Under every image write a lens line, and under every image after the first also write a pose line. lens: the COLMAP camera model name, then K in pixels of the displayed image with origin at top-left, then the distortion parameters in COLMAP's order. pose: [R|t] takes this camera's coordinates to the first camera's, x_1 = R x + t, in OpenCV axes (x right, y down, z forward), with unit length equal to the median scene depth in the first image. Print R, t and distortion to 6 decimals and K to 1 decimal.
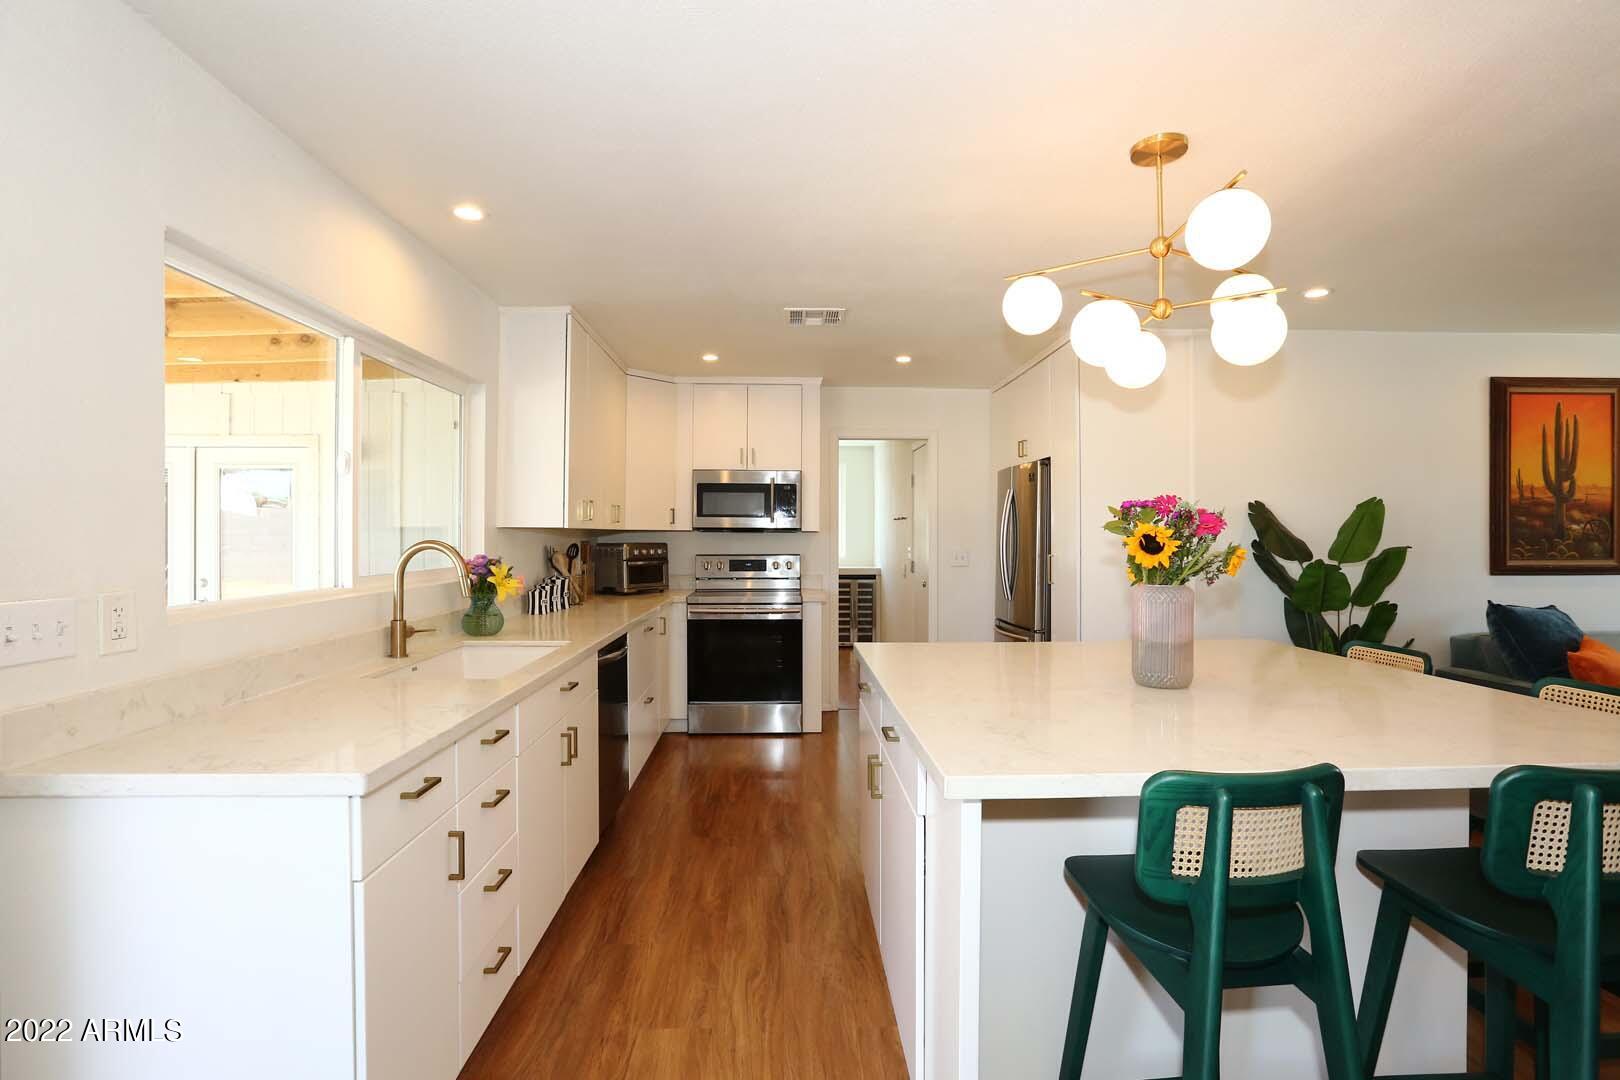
lens RADIAL K [[741.8, 0, 805.6], [0, 741.8, 534.1], [0, 0, 1]] dist [-0.037926, 0.011816]
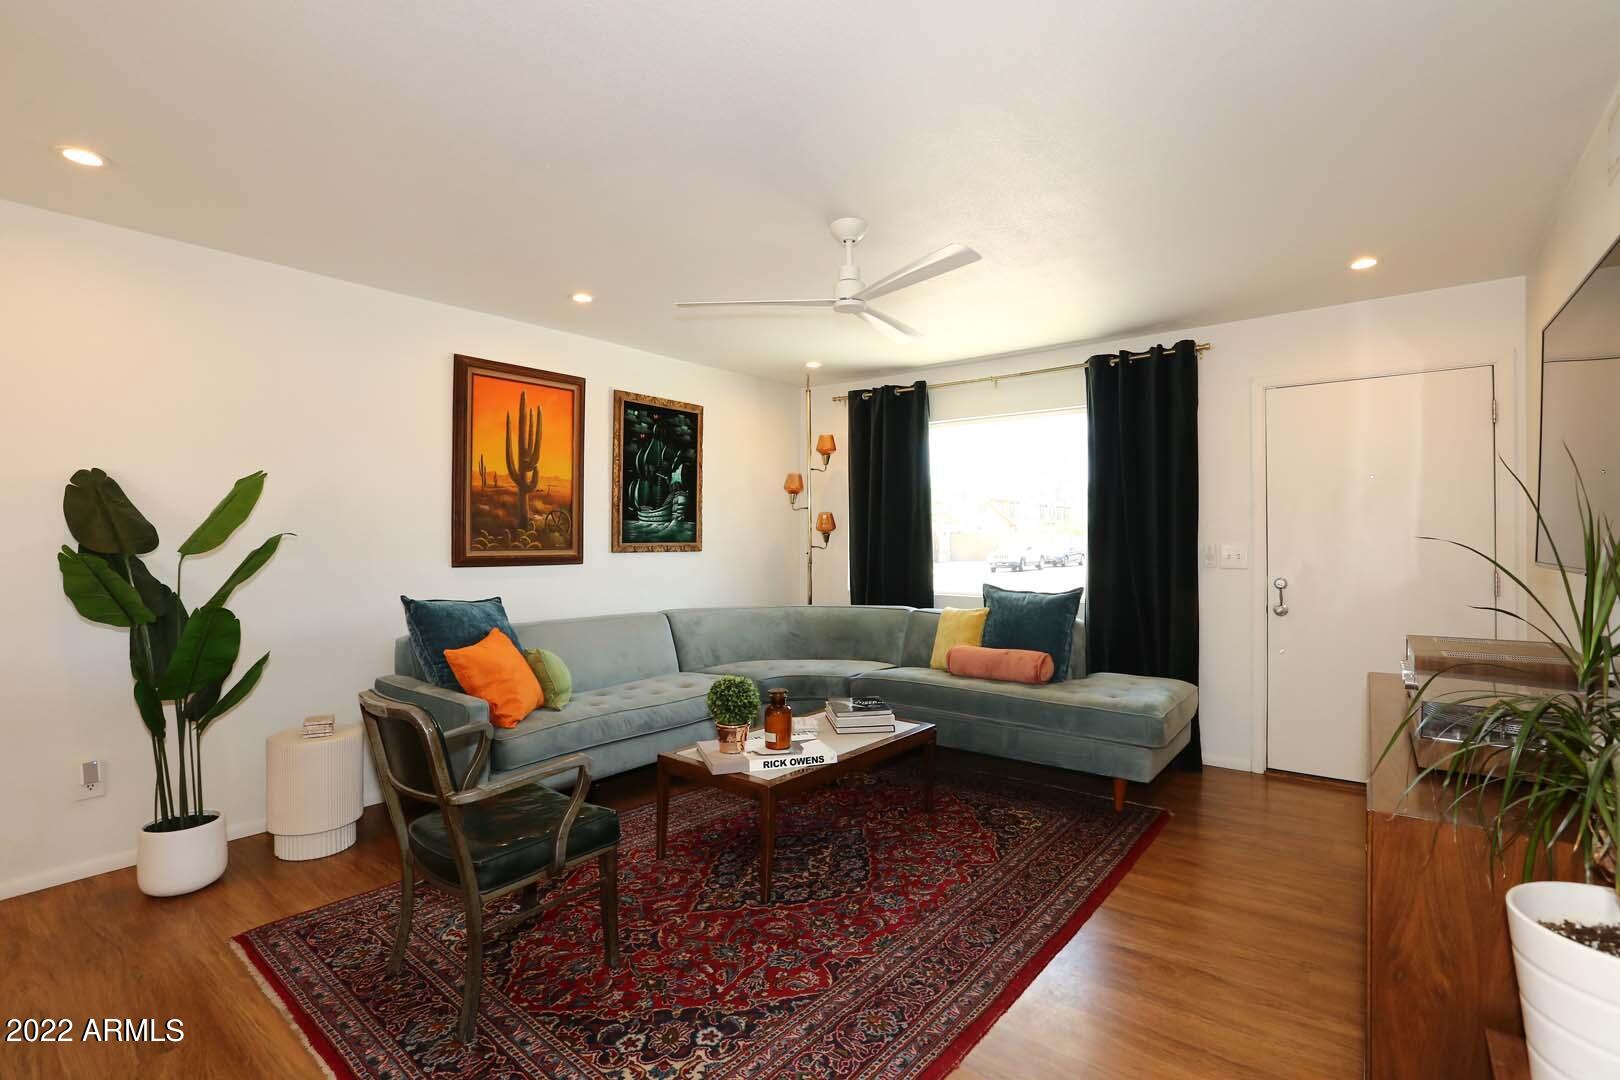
lens RADIAL K [[741.8, 0, 794.4], [0, 741.8, 531.5], [0, 0, 1]] dist [-0.037926, 0.011816]
pose [[0.663932, 0.009439, 0.747734, 0.535670], [-0.004091, 0.999951, -0.008990, 0.017513], [-0.747782, 0.002910, 0.663938, 0.050718]]
